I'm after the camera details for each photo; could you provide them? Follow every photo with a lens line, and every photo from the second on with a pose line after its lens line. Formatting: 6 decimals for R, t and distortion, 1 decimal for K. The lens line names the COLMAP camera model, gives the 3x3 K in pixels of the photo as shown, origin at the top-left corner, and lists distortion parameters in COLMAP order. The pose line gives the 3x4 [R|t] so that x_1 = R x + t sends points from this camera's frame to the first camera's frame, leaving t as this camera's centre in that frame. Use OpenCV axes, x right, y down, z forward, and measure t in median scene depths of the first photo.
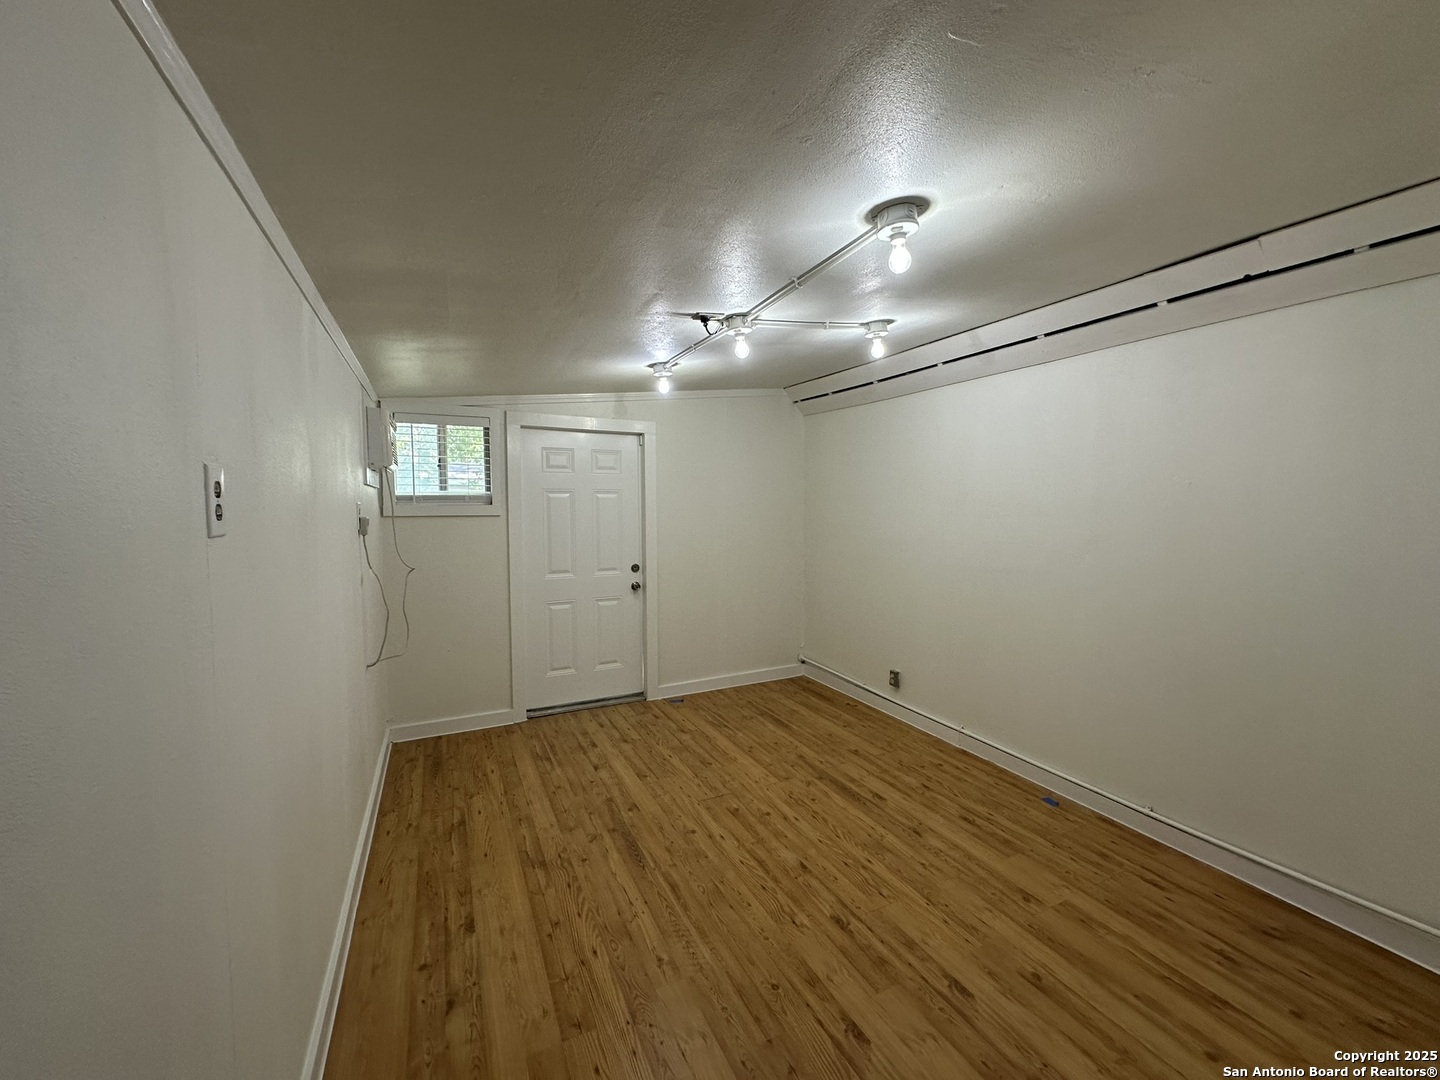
lens RADIAL K [[573.5, 0, 724.4], [0, 573.5, 539.4], [0, 0, 1]] dist [-0.002355, 0.000245]
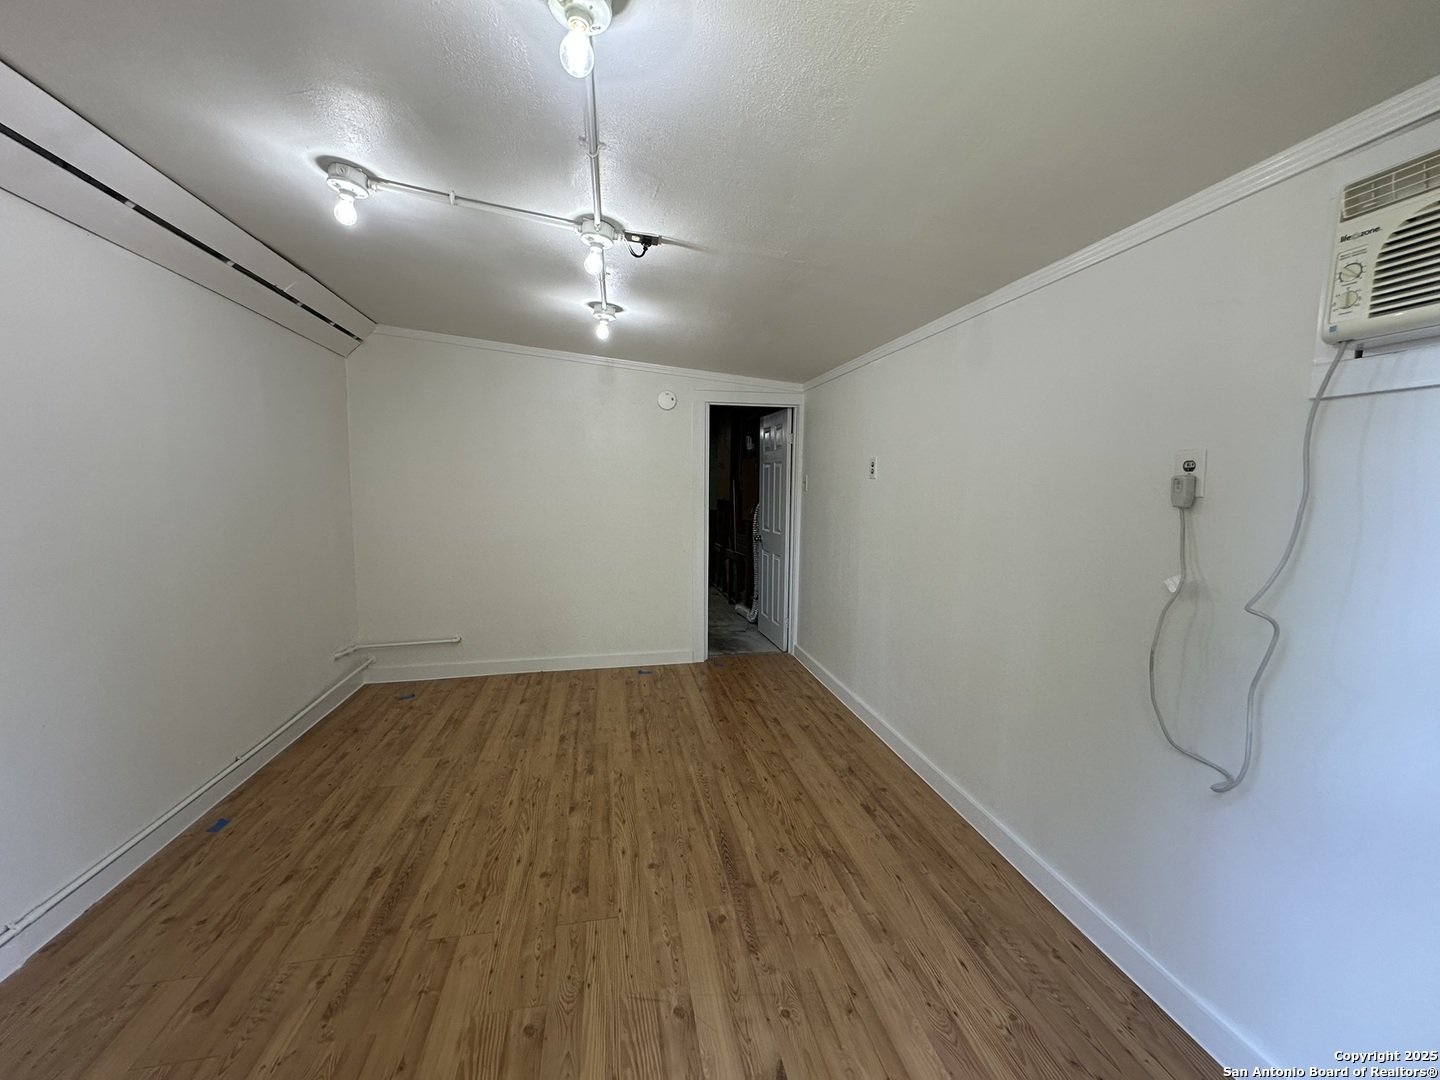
lens RADIAL K [[573.5, 0, 721.1], [0, 573.5, 542.3], [0, 0, 1]] dist [-0.002355, 0.000245]
pose [[-0.964530, -0.033719, 0.261809, -0.359143], [0.009246, 0.986884, 0.161164, -0.070327], [-0.263810, 0.157868, -0.951568, 1.743163]]
